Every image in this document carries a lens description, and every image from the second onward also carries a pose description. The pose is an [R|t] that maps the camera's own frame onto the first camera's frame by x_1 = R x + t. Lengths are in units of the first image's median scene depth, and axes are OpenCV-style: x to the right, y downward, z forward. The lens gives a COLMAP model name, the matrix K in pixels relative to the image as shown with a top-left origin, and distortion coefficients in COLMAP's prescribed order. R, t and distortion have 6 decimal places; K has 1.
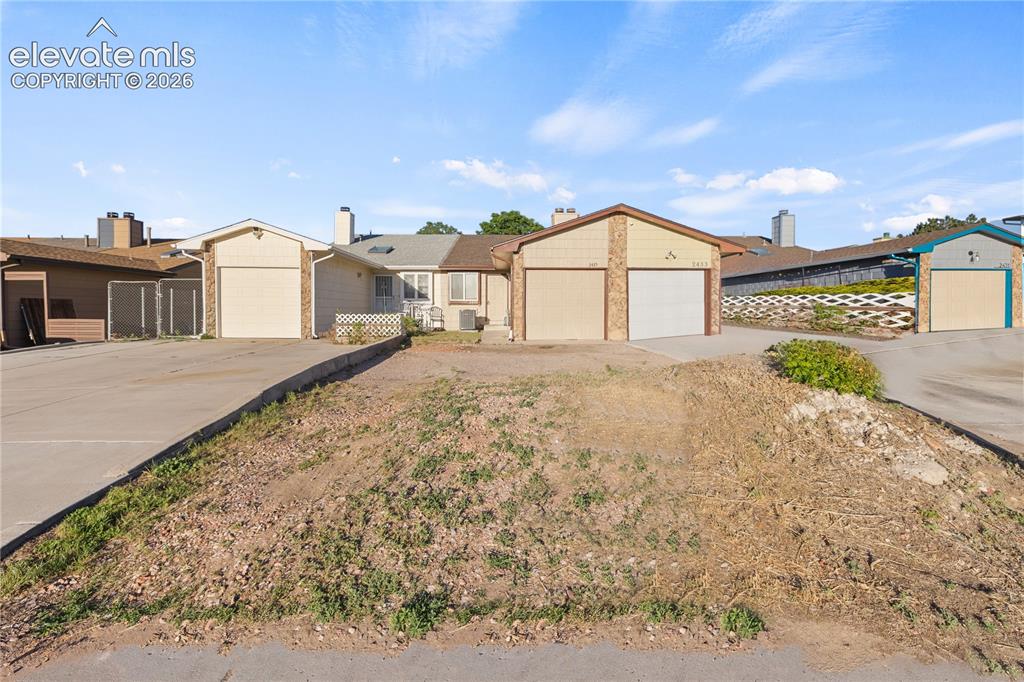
lens RADIAL K [[408.6, 0, 492.6], [0, 408.6, 315.6], [0, 0, 1]] dist [-0.001297, 0.000055]
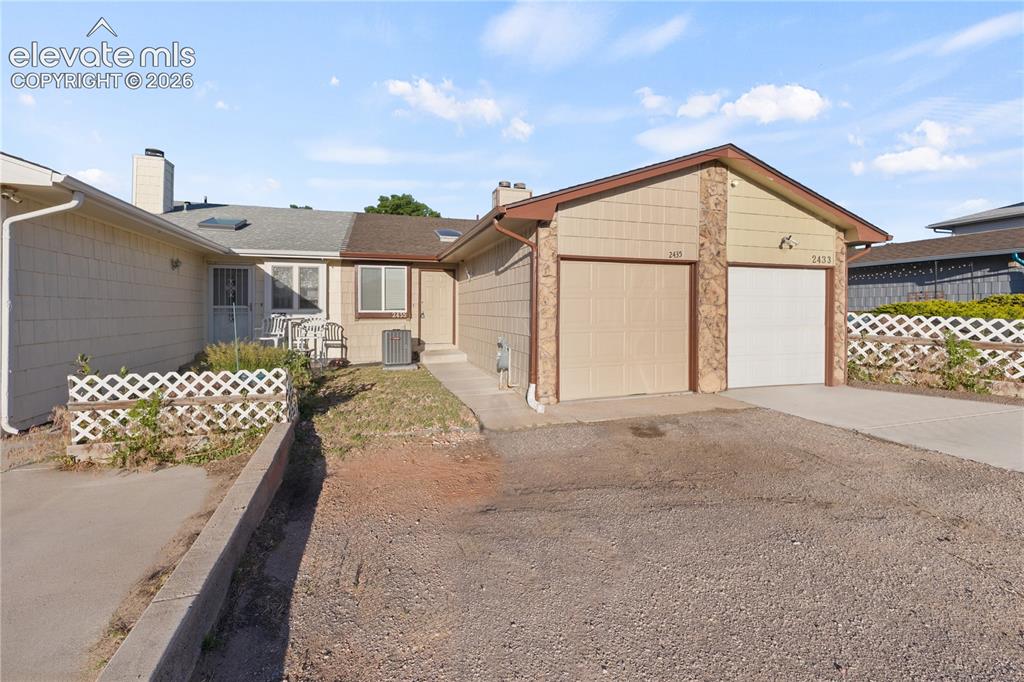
lens RADIAL K [[441.1, 0, 507.8], [0, 441.1, 307.3], [0, 0, 1]] dist [0.000241, 0.000229]
pose [[0.953312, -0.002709, 0.301976, -0.139932], [0.009505, 0.999733, -0.021038, -0.043736], [-0.301838, 0.022926, 0.953083, 0.503884]]
